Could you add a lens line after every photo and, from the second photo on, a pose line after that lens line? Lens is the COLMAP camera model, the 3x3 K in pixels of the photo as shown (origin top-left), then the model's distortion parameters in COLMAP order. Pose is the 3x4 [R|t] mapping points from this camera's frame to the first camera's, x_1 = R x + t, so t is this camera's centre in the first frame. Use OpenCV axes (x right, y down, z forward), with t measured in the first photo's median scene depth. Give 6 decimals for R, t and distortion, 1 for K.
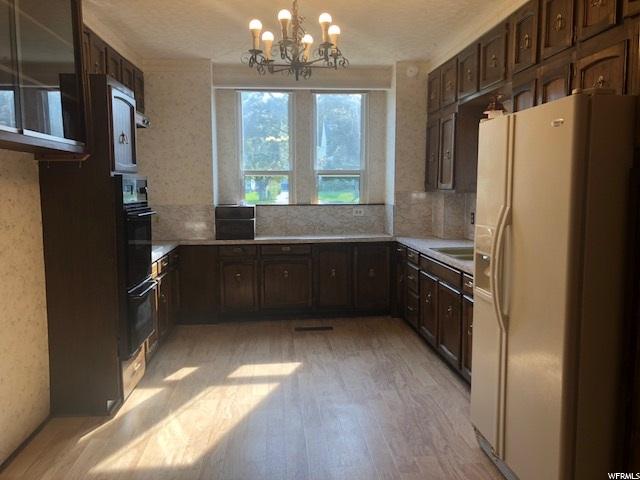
lens RADIAL K [[531.5, 0, 325.2], [0, 531.5, 237.8], [0, 0, 1]] dist [0.084534, -0.095897]
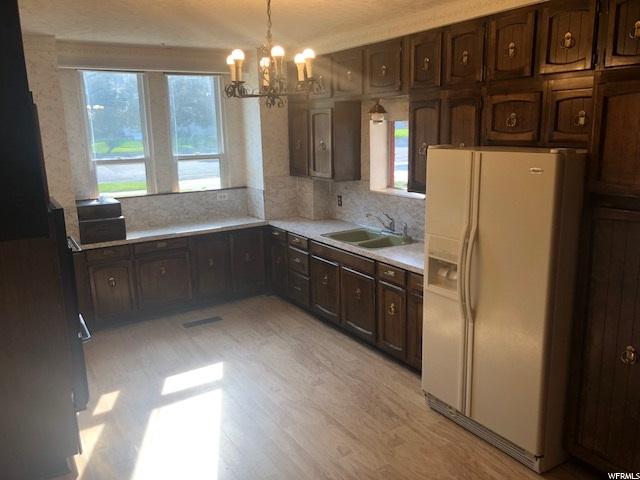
lens RADIAL K [[531.5, 0, 325.2], [0, 531.5, 237.8], [0, 0, 1]] dist [0.084534, -0.095897]
pose [[0.893105, -0.109097, 0.436419, -0.245975], [0.061696, 0.990685, 0.121397, -0.095988], [-0.445598, -0.081495, 0.891516, 0.018227]]
